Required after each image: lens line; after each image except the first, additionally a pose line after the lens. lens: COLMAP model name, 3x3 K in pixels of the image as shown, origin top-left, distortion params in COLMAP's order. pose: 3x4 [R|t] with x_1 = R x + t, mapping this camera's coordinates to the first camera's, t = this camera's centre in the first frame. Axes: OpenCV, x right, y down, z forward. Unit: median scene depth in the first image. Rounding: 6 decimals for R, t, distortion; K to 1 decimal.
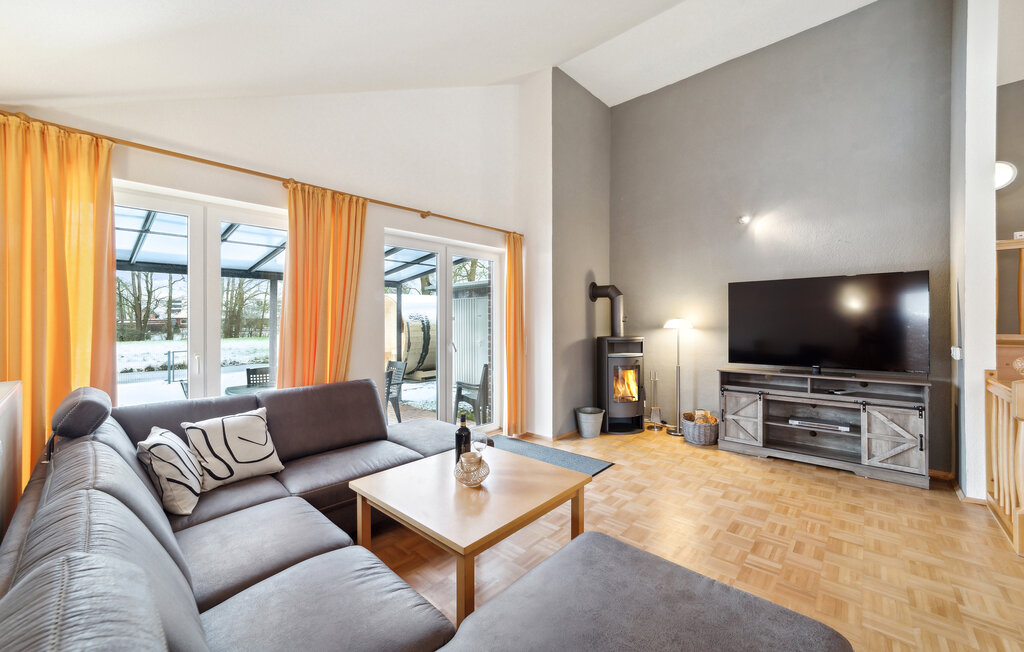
lens RADIAL K [[395.6, 0, 498.9], [0, 395.6, 321.9], [0, 0, 1]] dist [-0.000719, 0.000392]
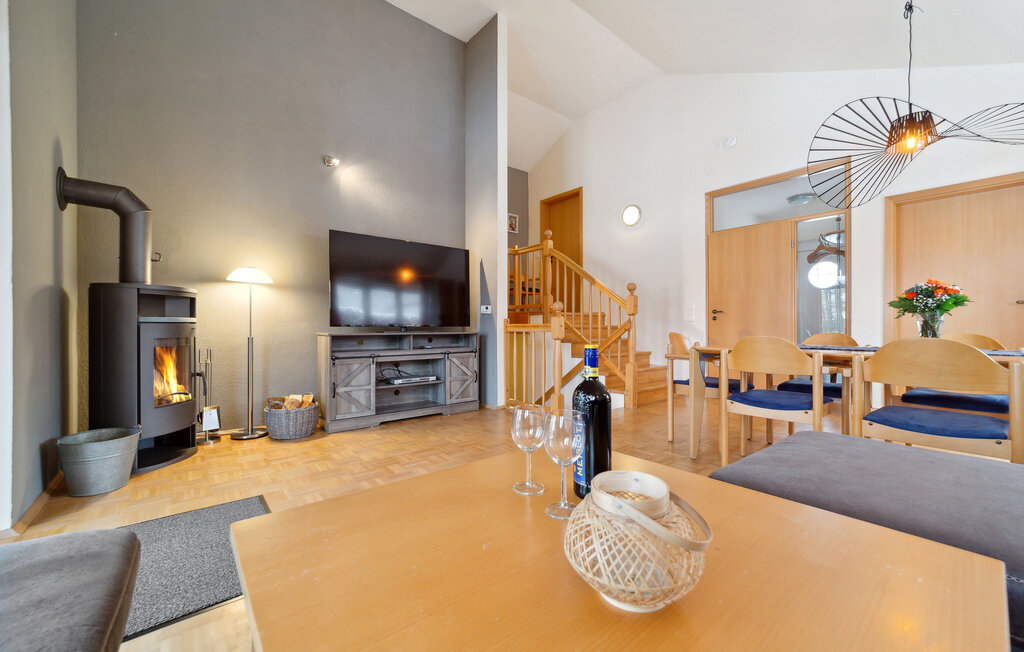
lens RADIAL K [[404.6, 0, 512.0], [0, 404.6, 326.0], [0, 0, 1]] dist [-0.001437, 0.007723]
pose [[0.138699, 0.017620, 0.990178, -0.205058], [0.006044, 0.999808, -0.018638, 0.123007], [-0.990316, 0.008569, 0.138565, 0.523222]]
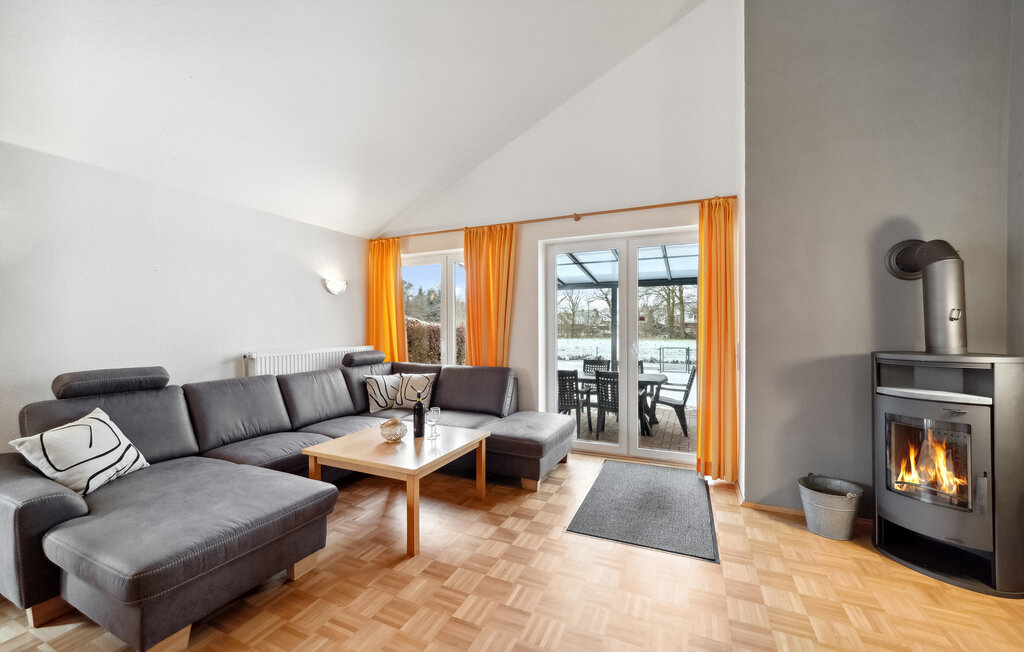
lens RADIAL K [[404.6, 0, 512.0], [0, 404.6, 326.0], [0, 0, 1]] dist [-0.001437, 0.007723]
pose [[0.319381, 0.003024, -0.947622, 0.699819], [-0.003629, 0.999991, 0.001968, 0.007872], [0.947620, 0.002811, 0.319389, 0.475189]]
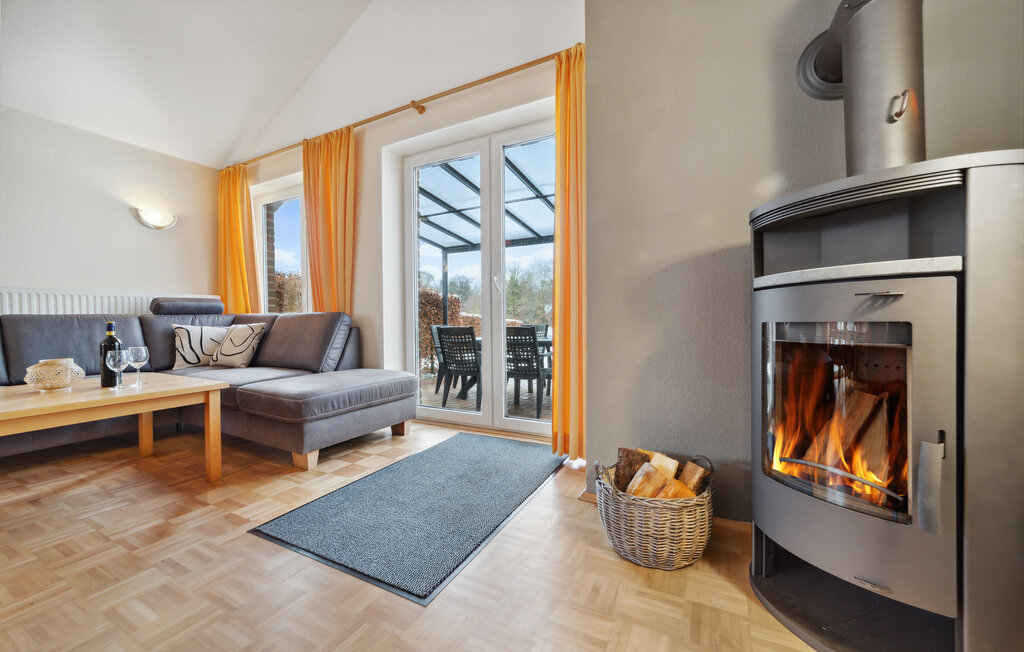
lens RADIAL K [[395.6, 0, 498.9], [0, 395.6, 321.9], [0, 0, 1]] dist [-0.000719, 0.000392]
pose [[0.247299, 0.014785, -0.968827, 0.556312], [0.002478, 0.999871, 0.015891, 0.120556], [0.968936, -0.006331, 0.247230, 0.894962]]
